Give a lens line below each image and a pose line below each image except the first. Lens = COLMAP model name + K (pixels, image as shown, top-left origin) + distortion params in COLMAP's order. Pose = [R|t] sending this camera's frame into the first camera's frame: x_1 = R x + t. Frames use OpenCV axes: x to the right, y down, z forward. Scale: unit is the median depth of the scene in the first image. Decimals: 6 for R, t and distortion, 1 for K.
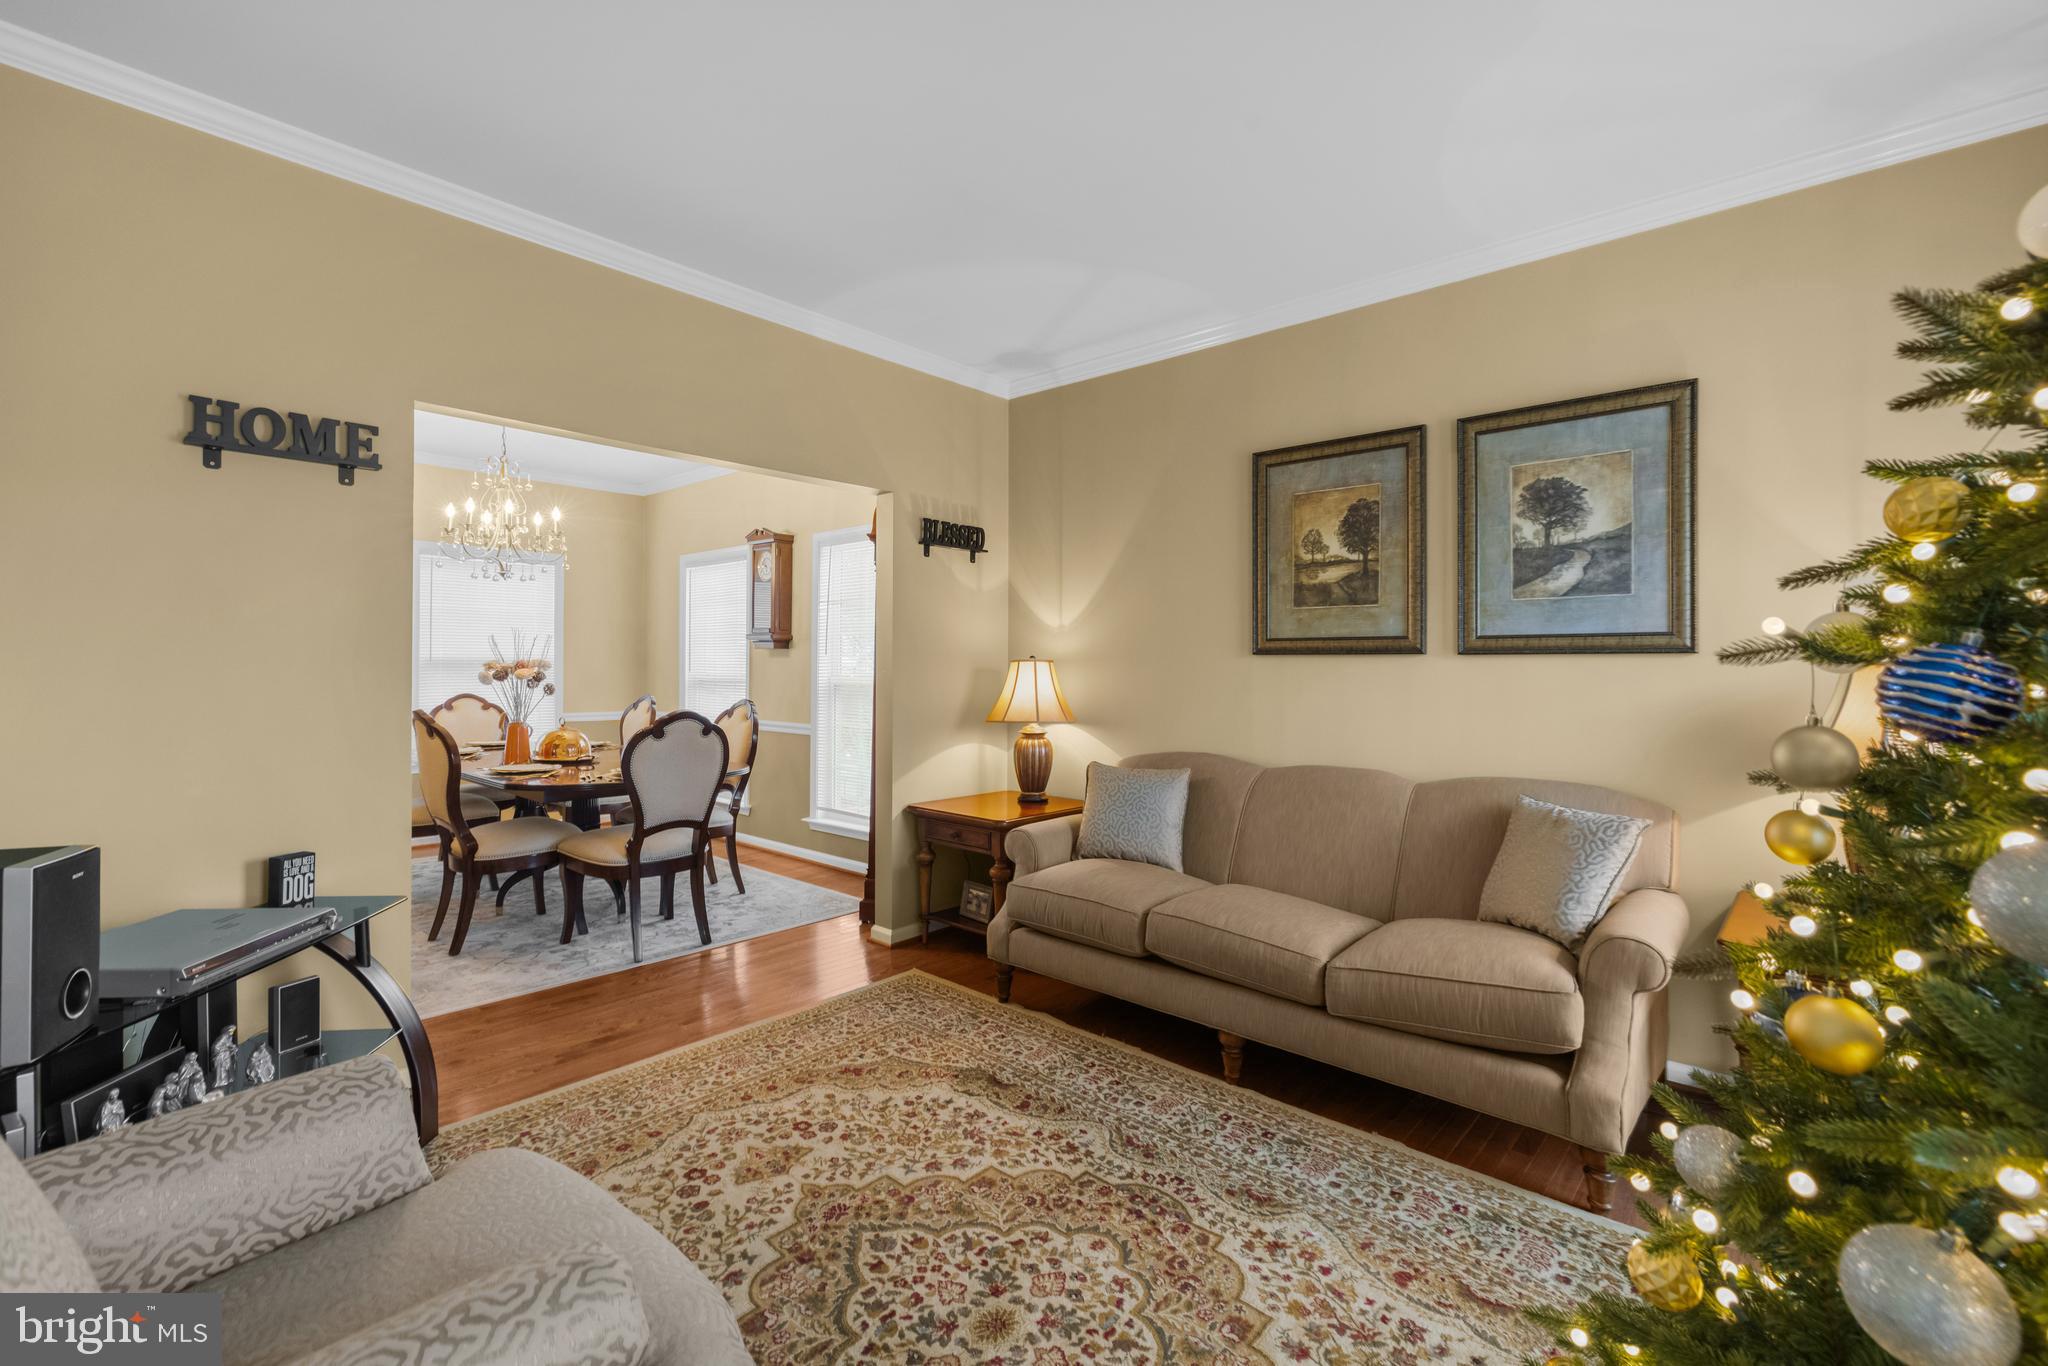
lens RADIAL K [[857.9, 0, 1013.4], [0, 857.9, 680.9], [0, 0, 1]] dist [0.002987, 0.000966]
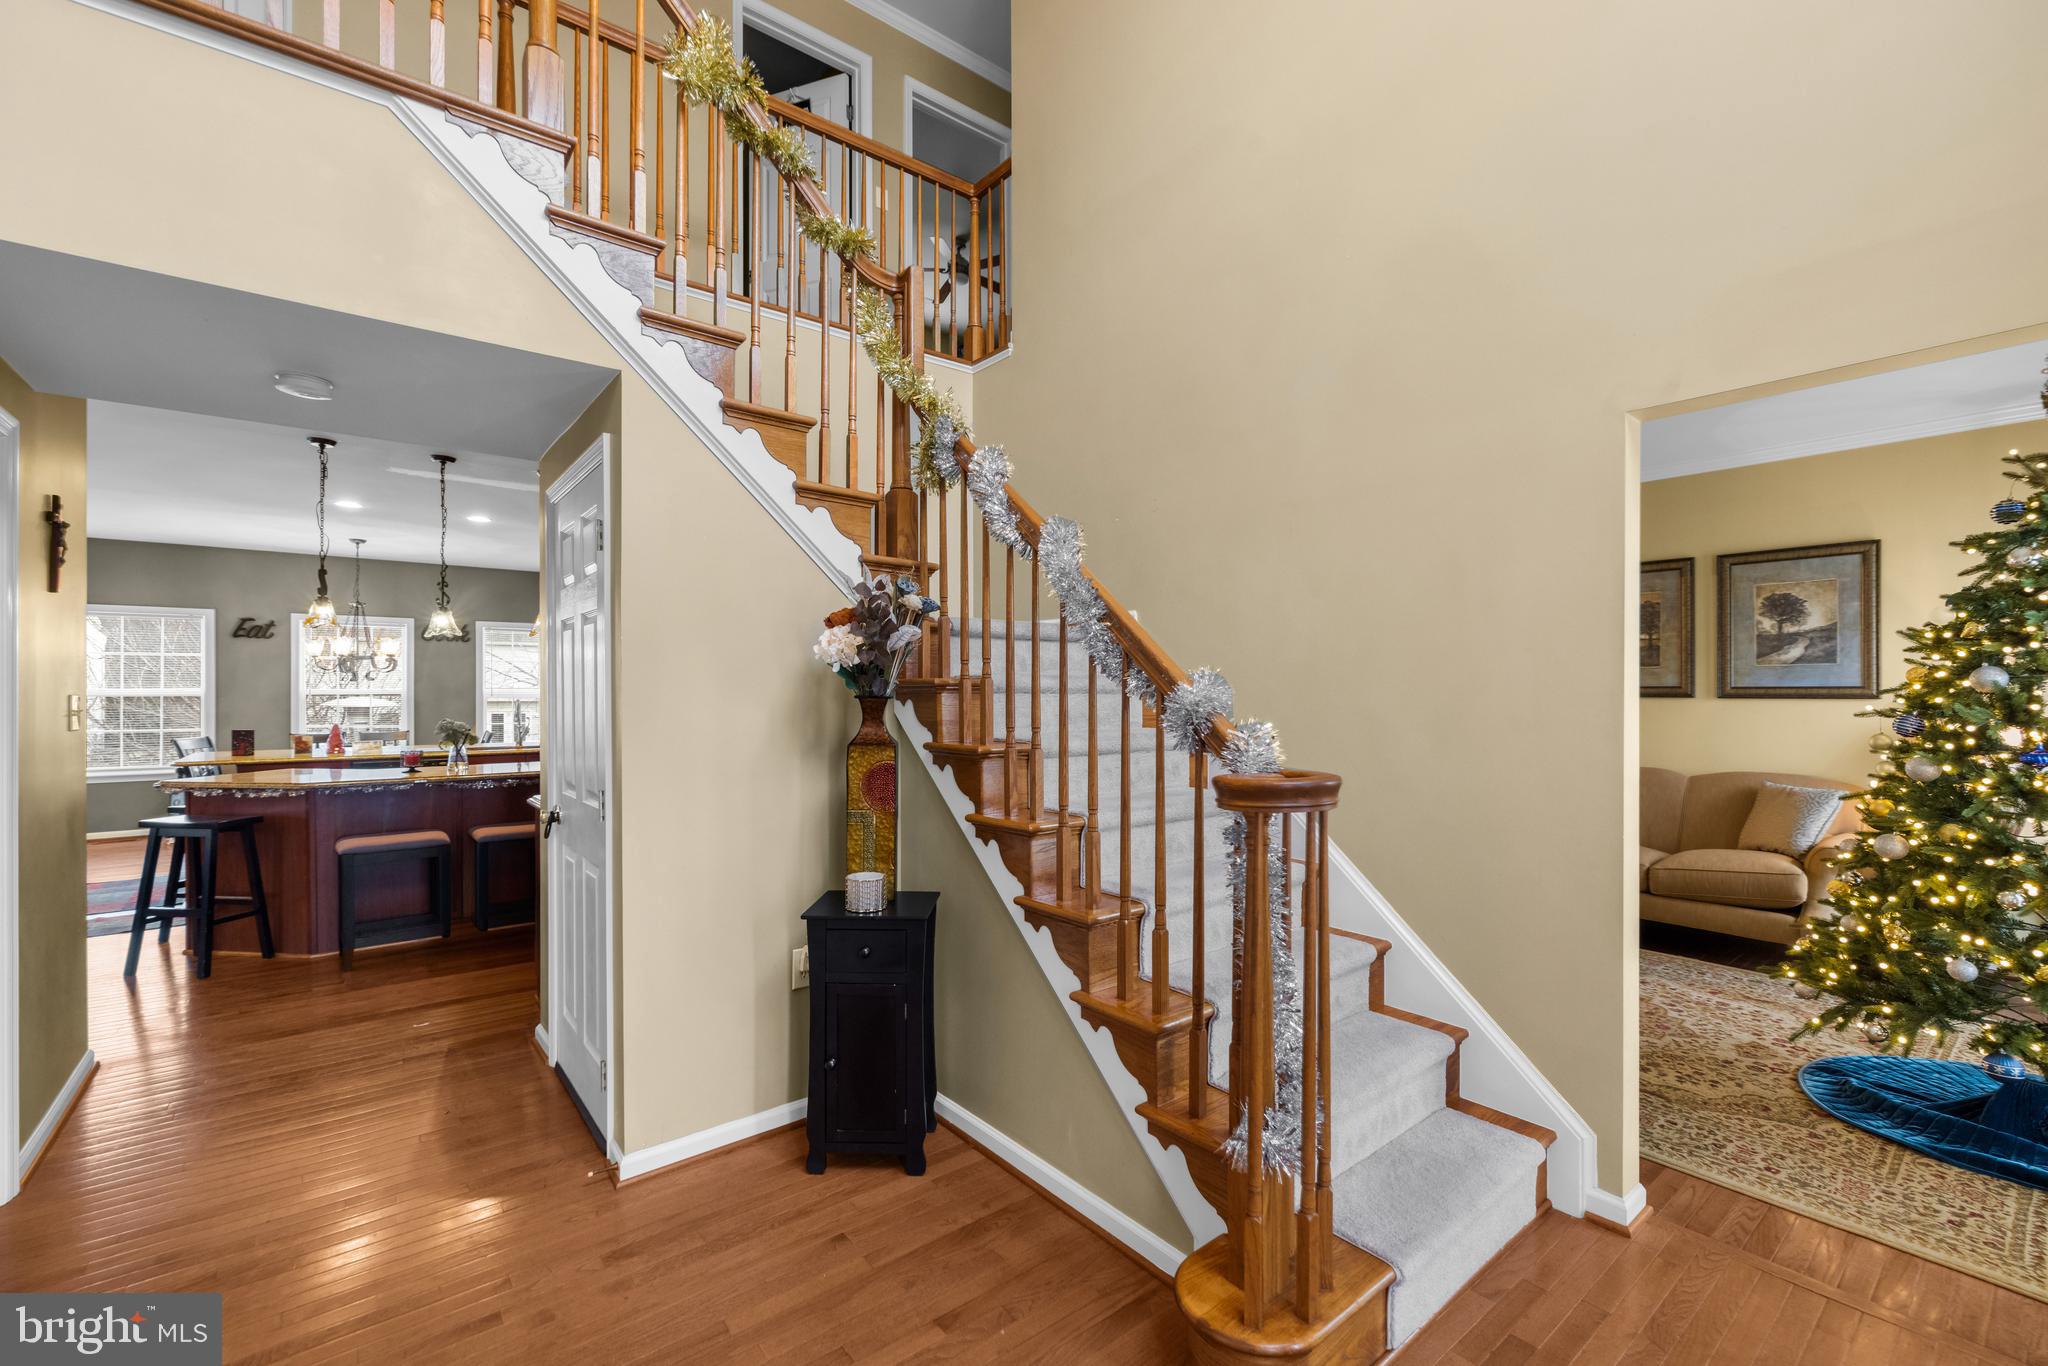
lens RADIAL K [[857.9, 0, 1008.0], [0, 857.9, 697.9], [0, 0, 1]] dist [0.002987, 0.000966]
pose [[0.988066, 0.000557, -0.154030, -0.658395], [-0.001361, 0.999986, -0.005114, -0.023697], [0.154025, 0.005262, 0.988053, -0.963132]]
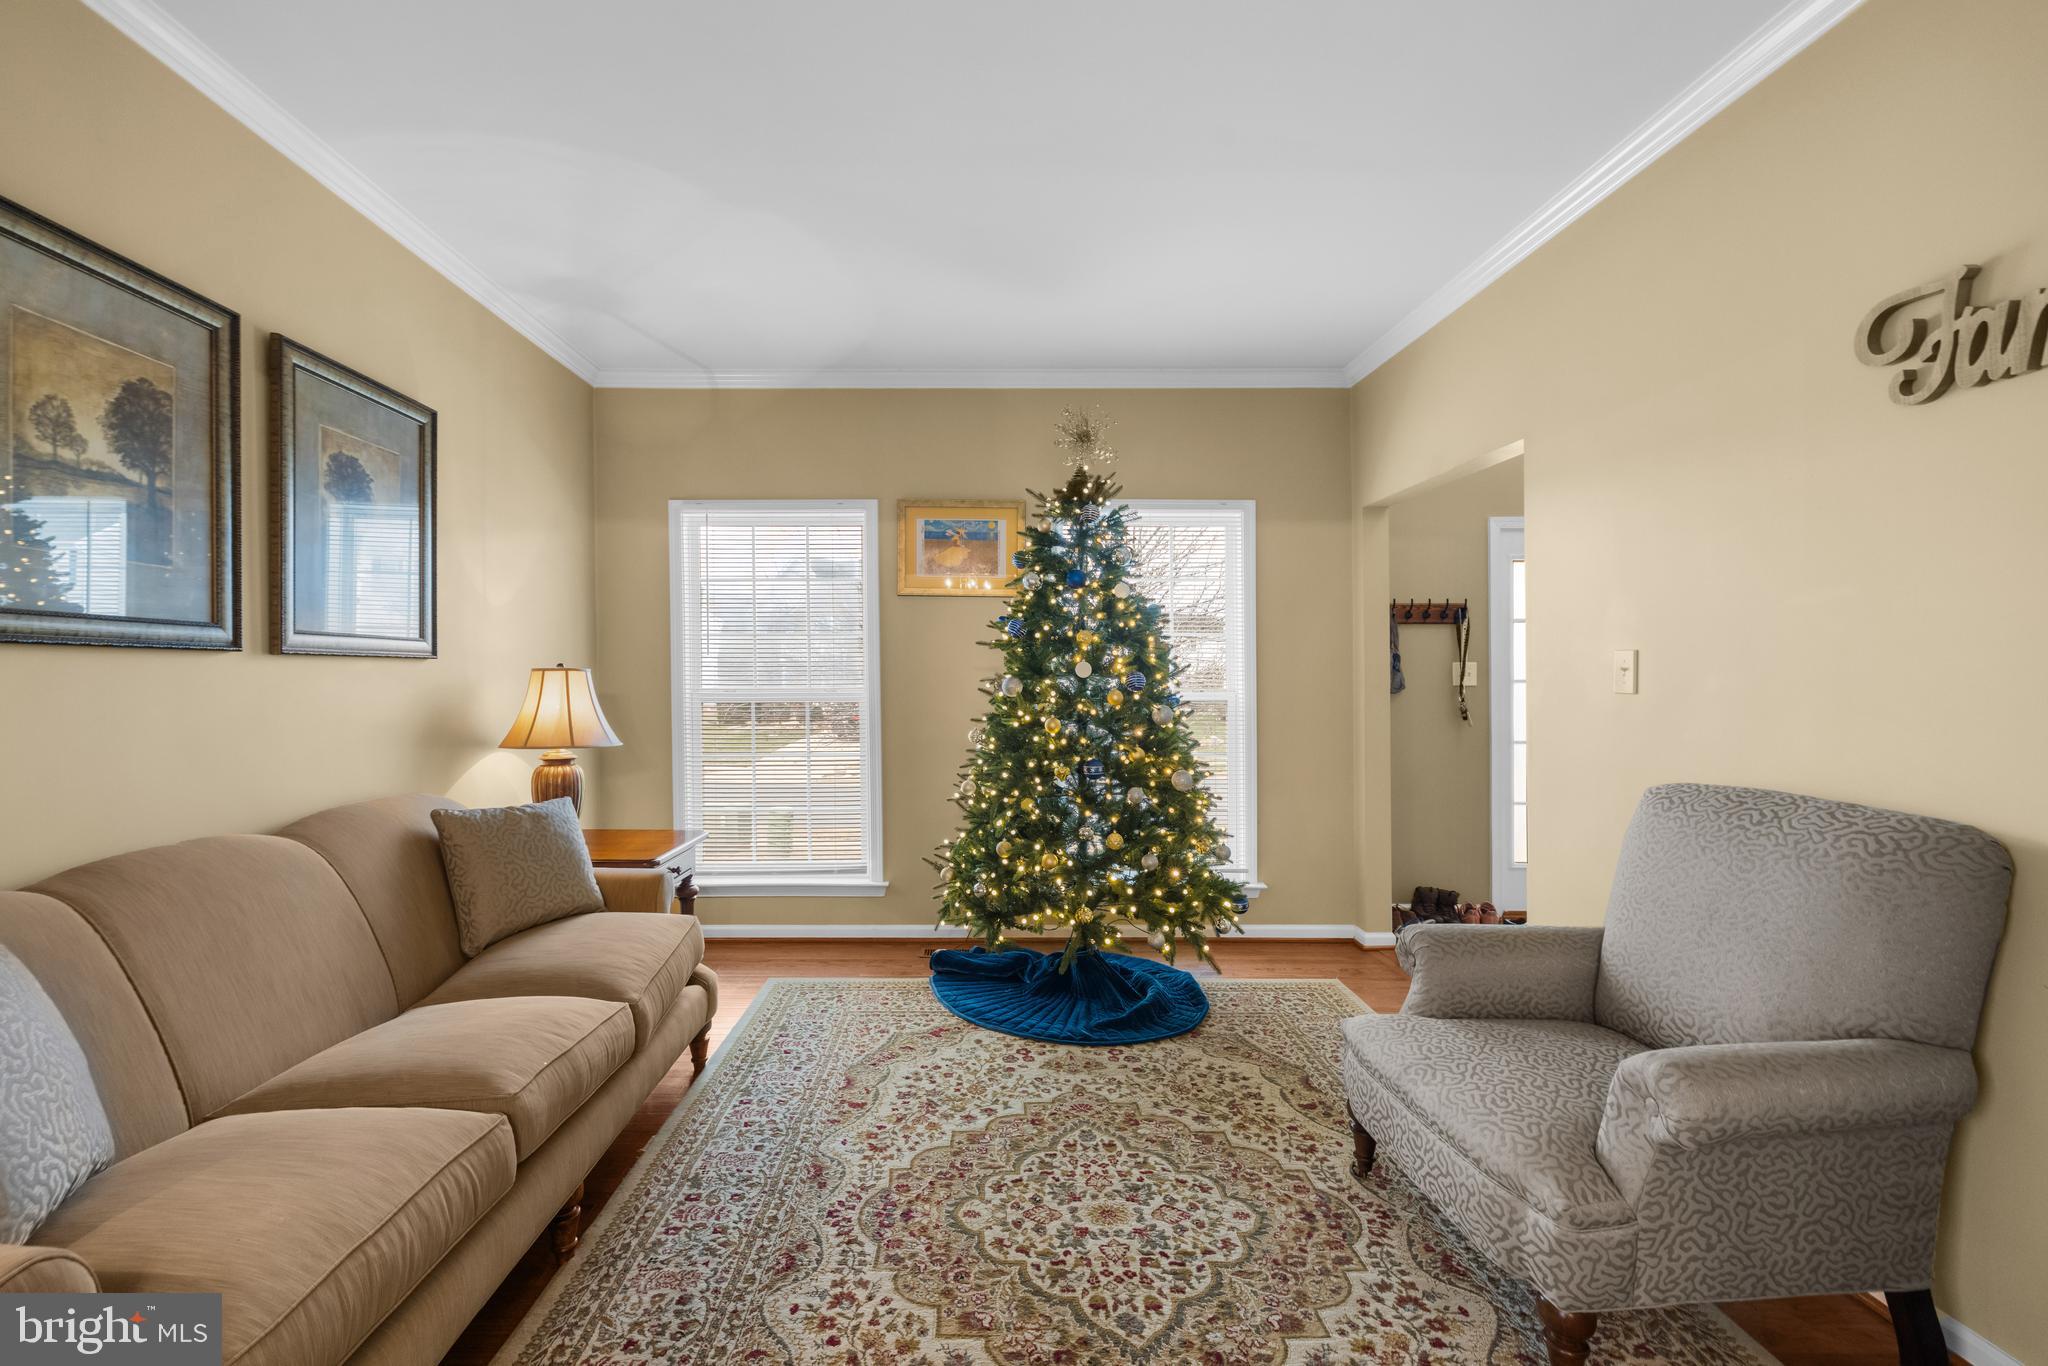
lens RADIAL K [[857.9, 0, 1005.7], [0, 857.9, 670.2], [0, 0, 1]] dist [0.002987, 0.000966]
pose [[-0.676143, 0.001812, 0.736768, -0.510989], [0.010207, 0.999924, 0.006908, -0.018014], [-0.736699, 0.012191, -0.676111, 1.198186]]
